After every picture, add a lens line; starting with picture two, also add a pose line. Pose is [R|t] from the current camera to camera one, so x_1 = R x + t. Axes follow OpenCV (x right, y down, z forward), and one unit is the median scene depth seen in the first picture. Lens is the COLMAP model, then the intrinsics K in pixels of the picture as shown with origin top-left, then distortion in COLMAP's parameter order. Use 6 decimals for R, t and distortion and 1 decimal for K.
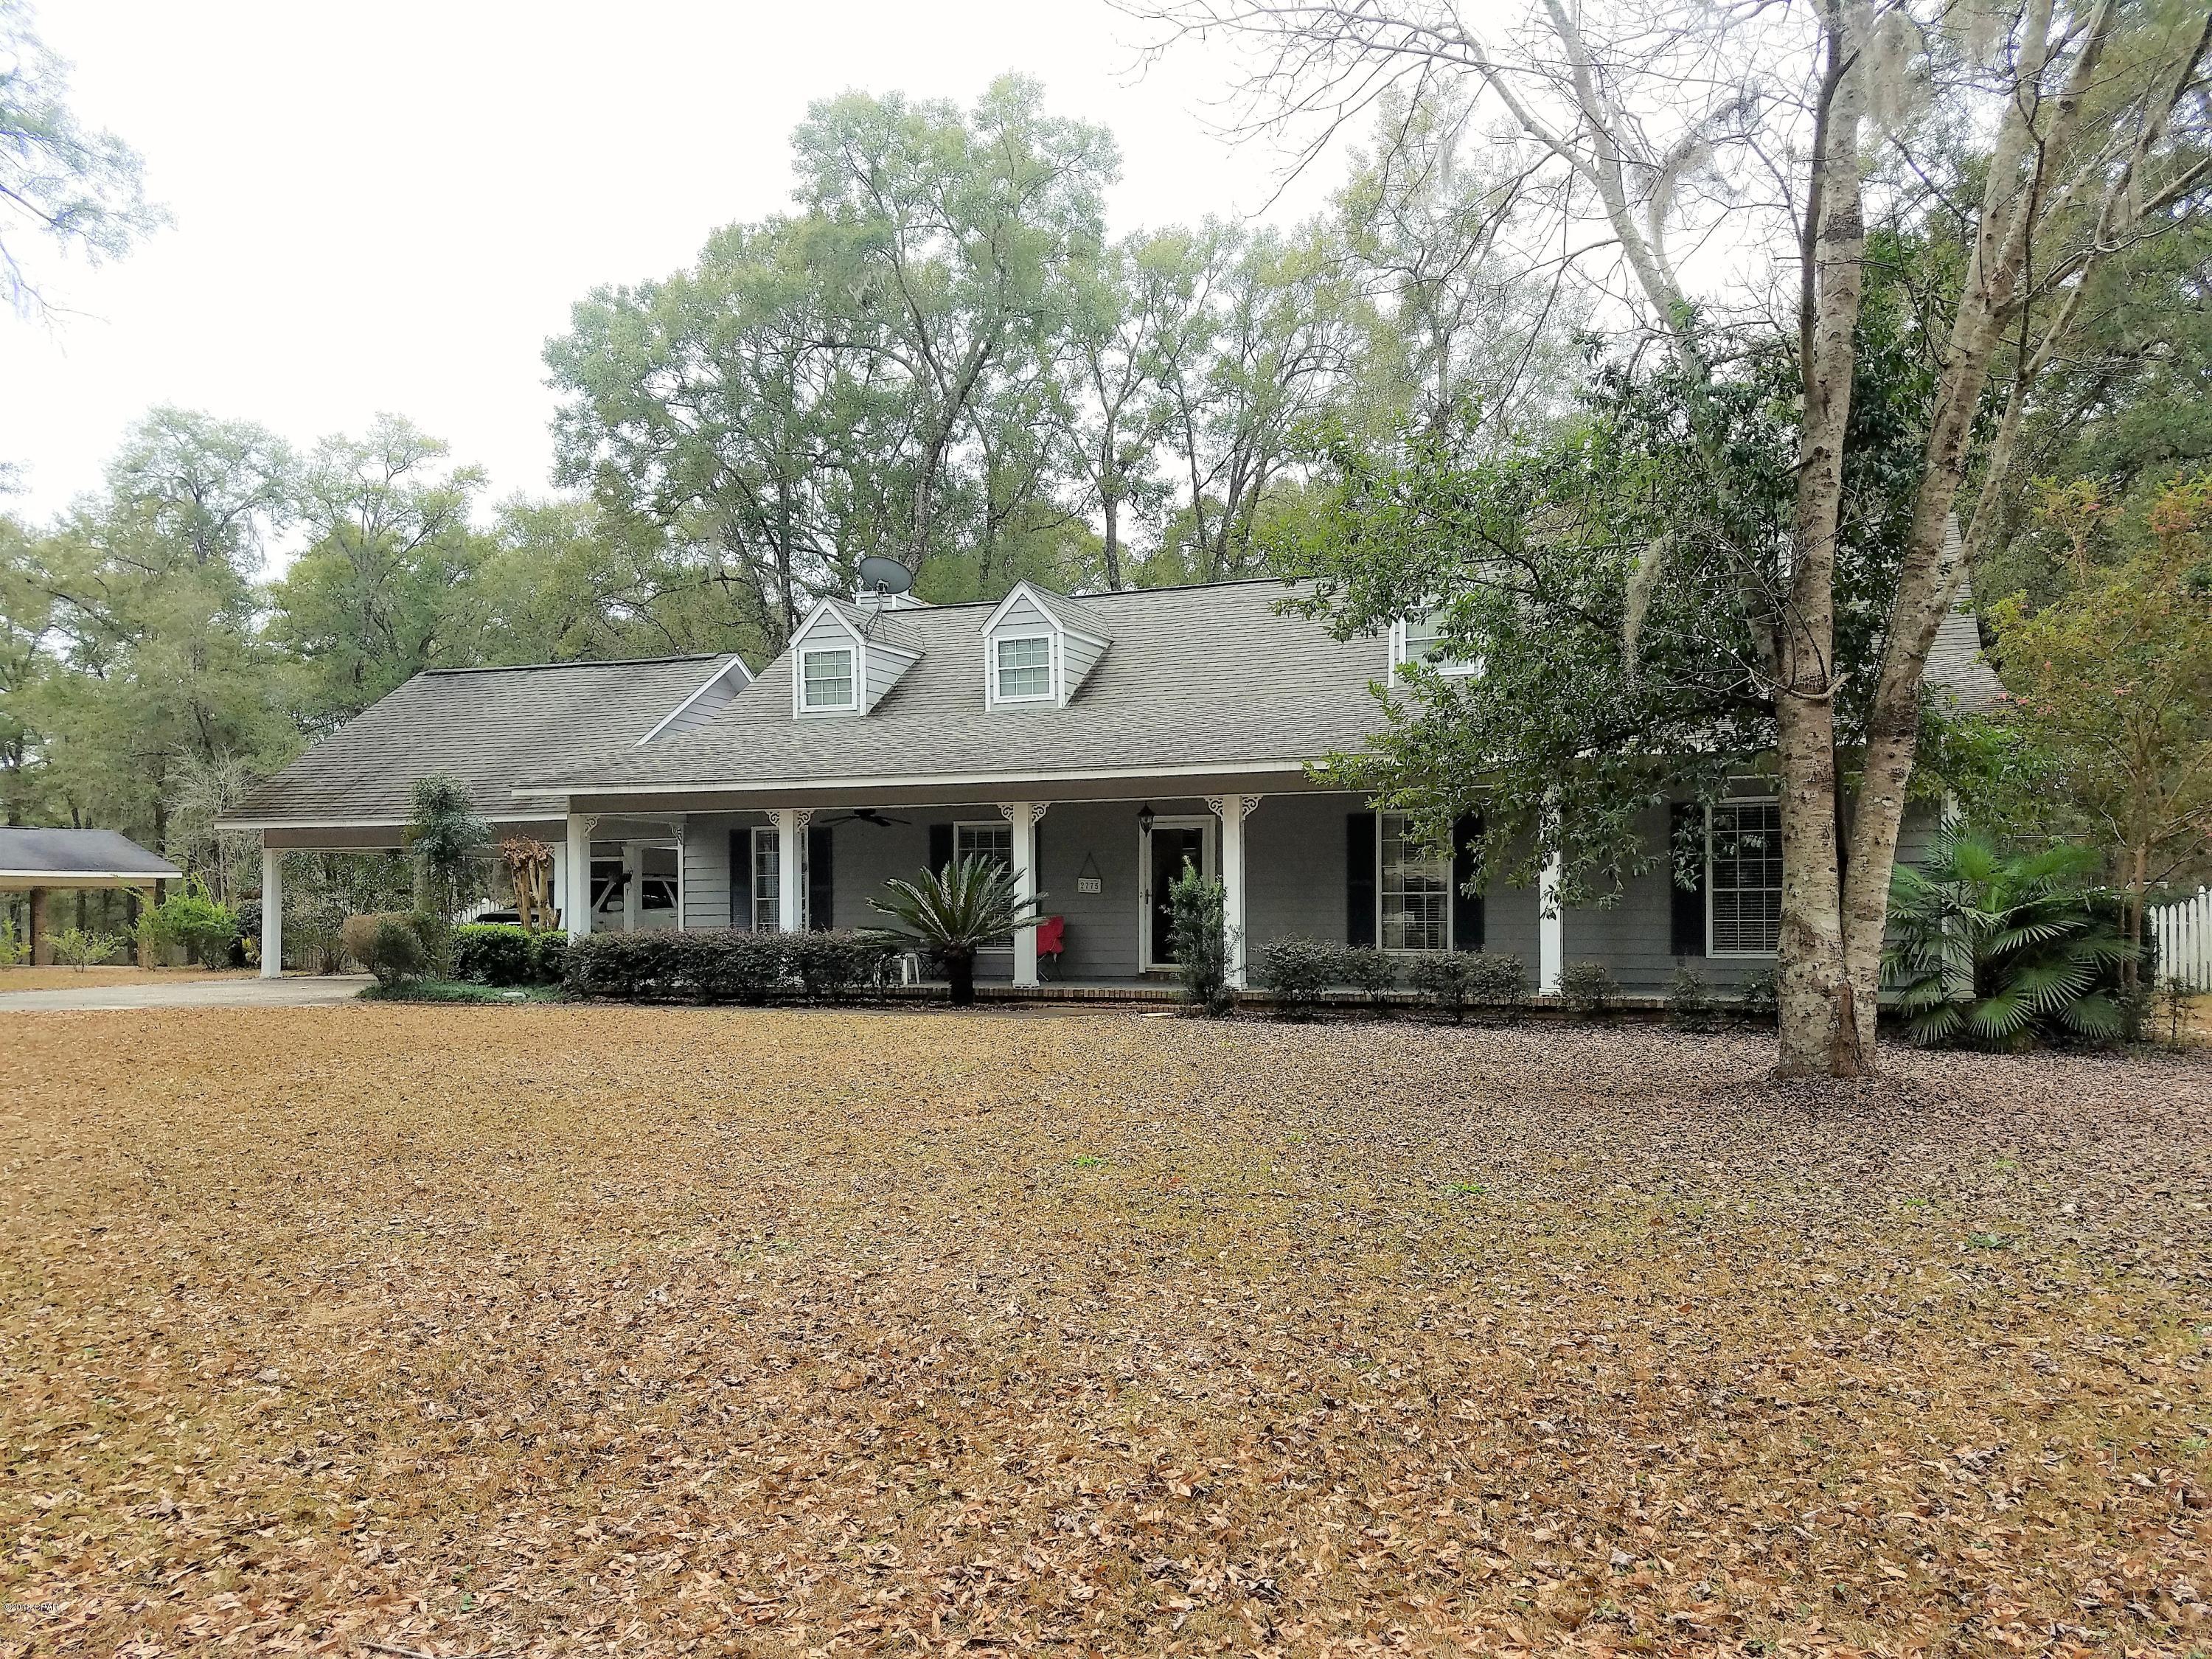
lens RADIAL K [[1701.0, 0, 1111.1], [0, 1701.0, 888.4], [0, 0, 1]] dist [0.208191, -0.278039]
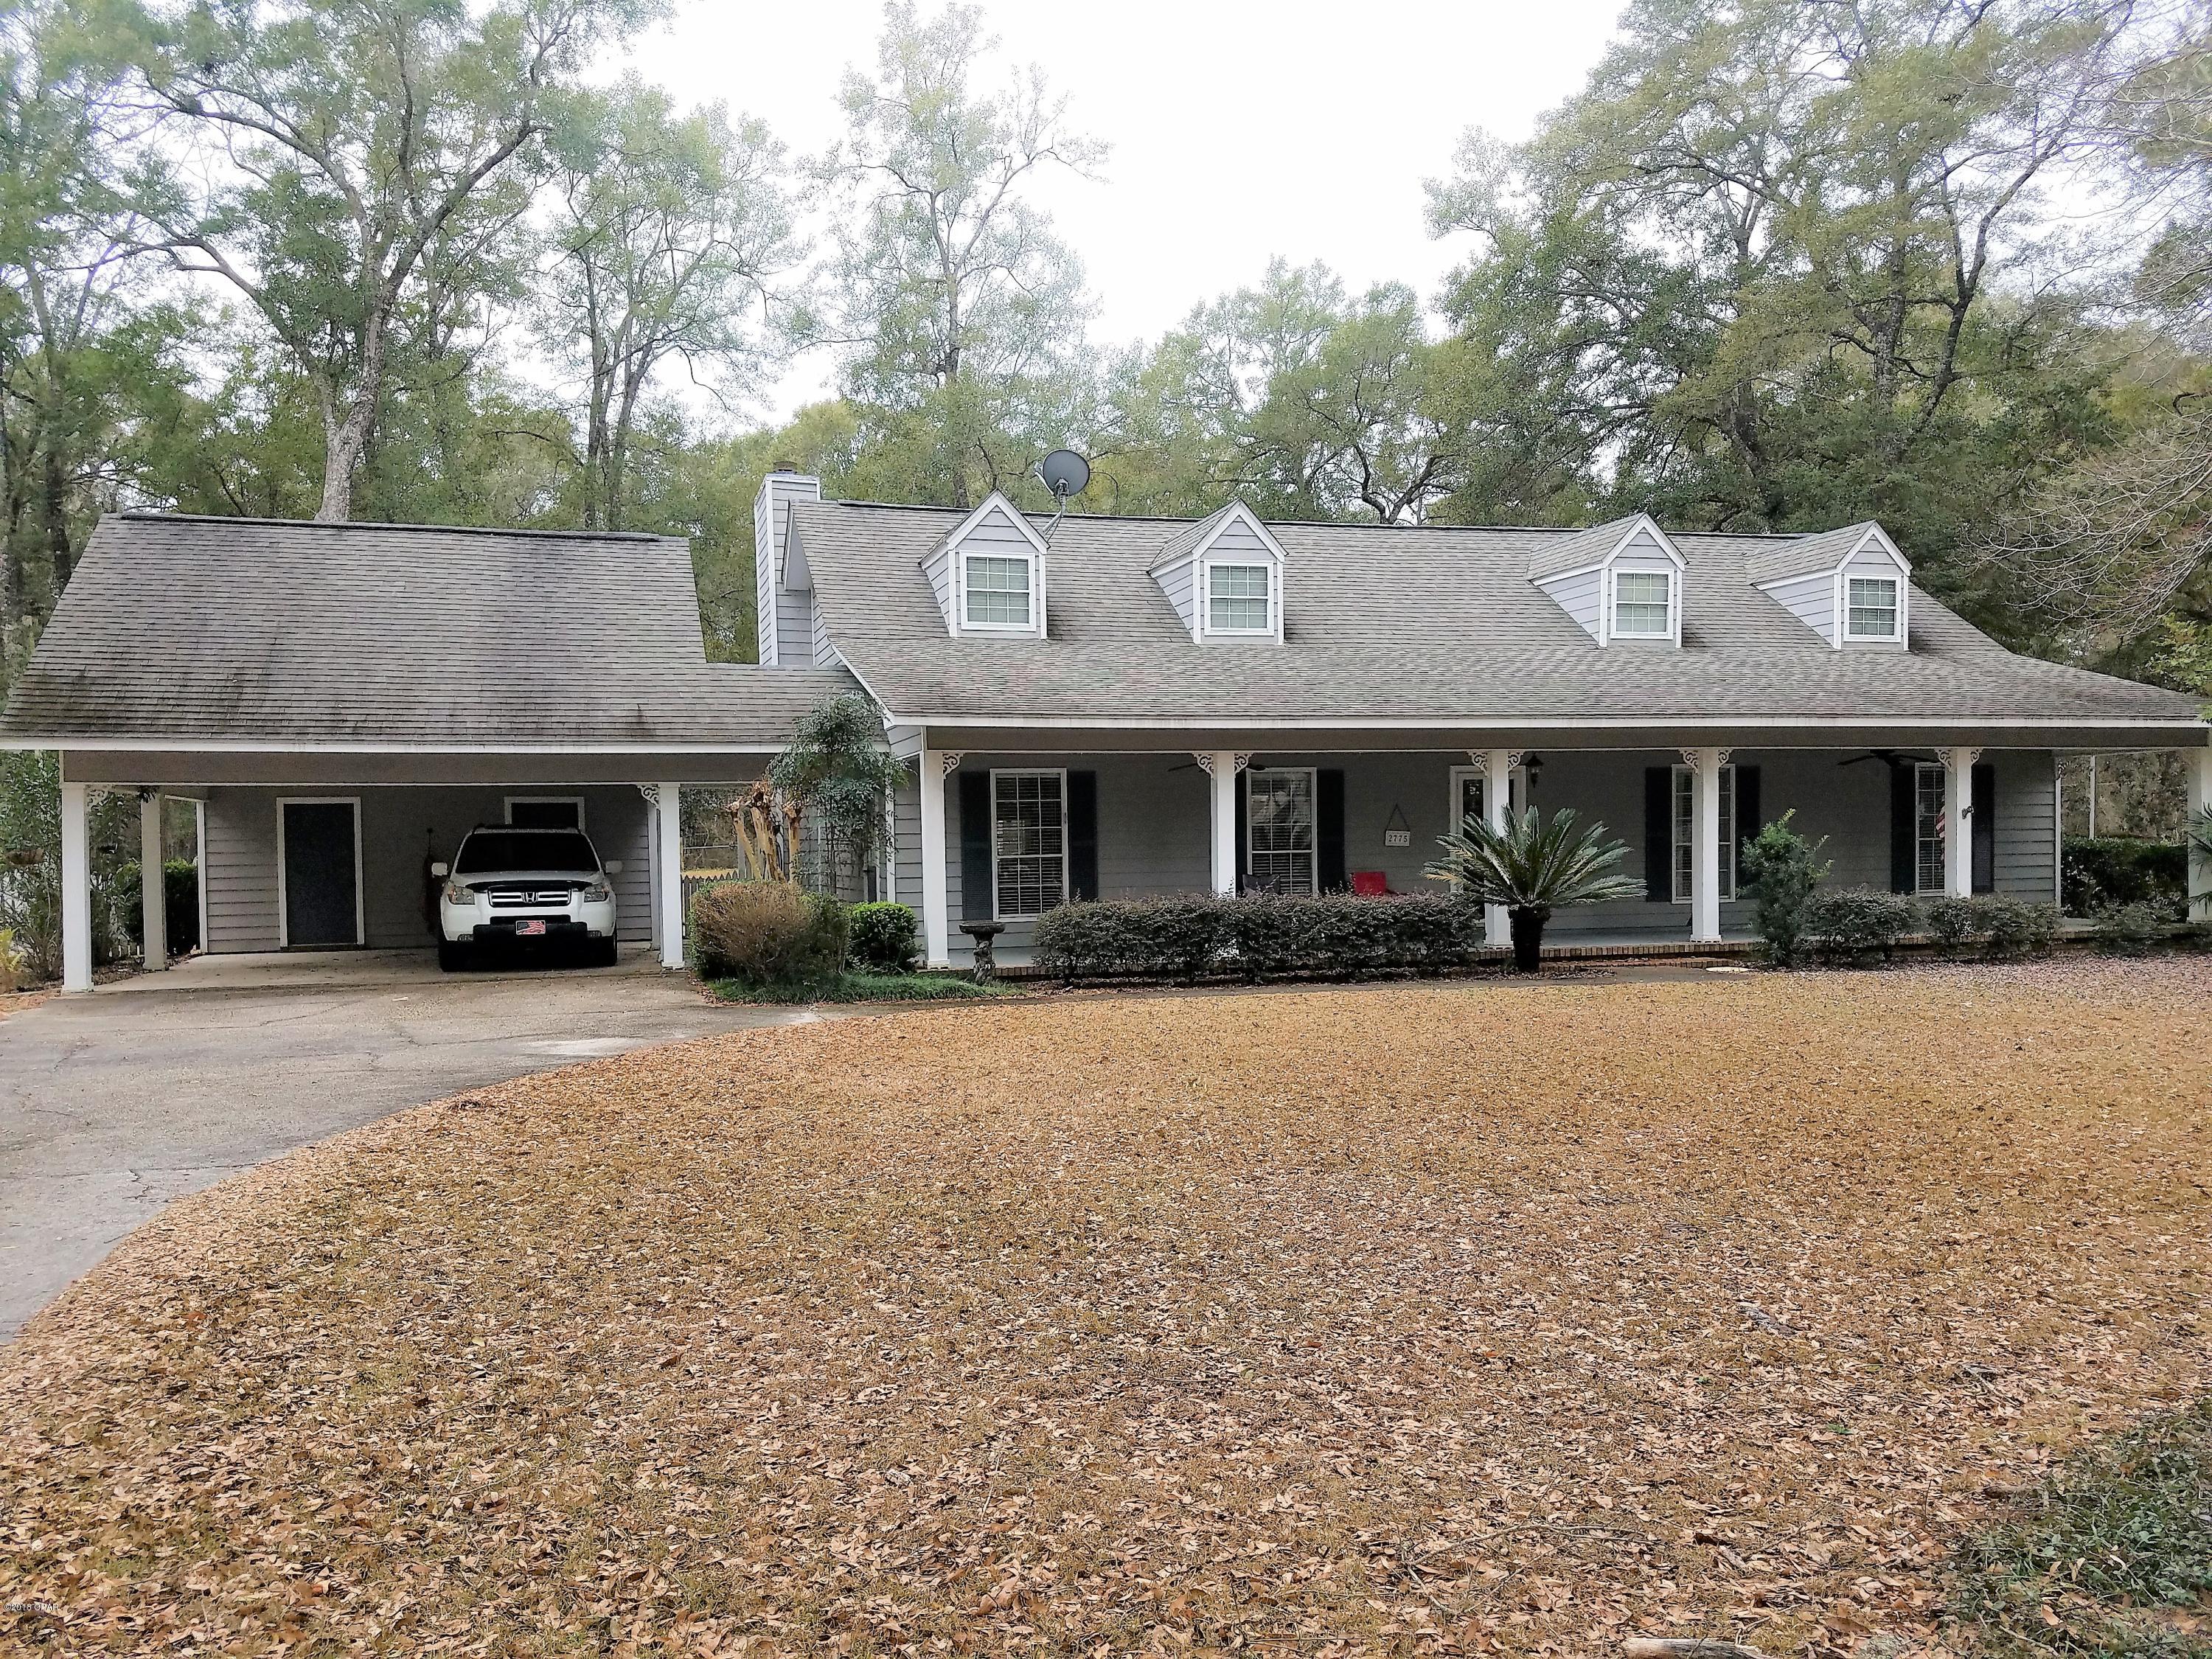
lens RADIAL K [[1701.0, 0, 1111.1], [0, 1701.0, 888.4], [0, 0, 1]] dist [0.208191, -0.278039]
pose [[0.794367, -0.021824, 0.607045, -0.752210], [0.003984, 0.999520, 0.030721, -0.004447], [-0.607424, -0.021985, 0.794073, 0.364127]]
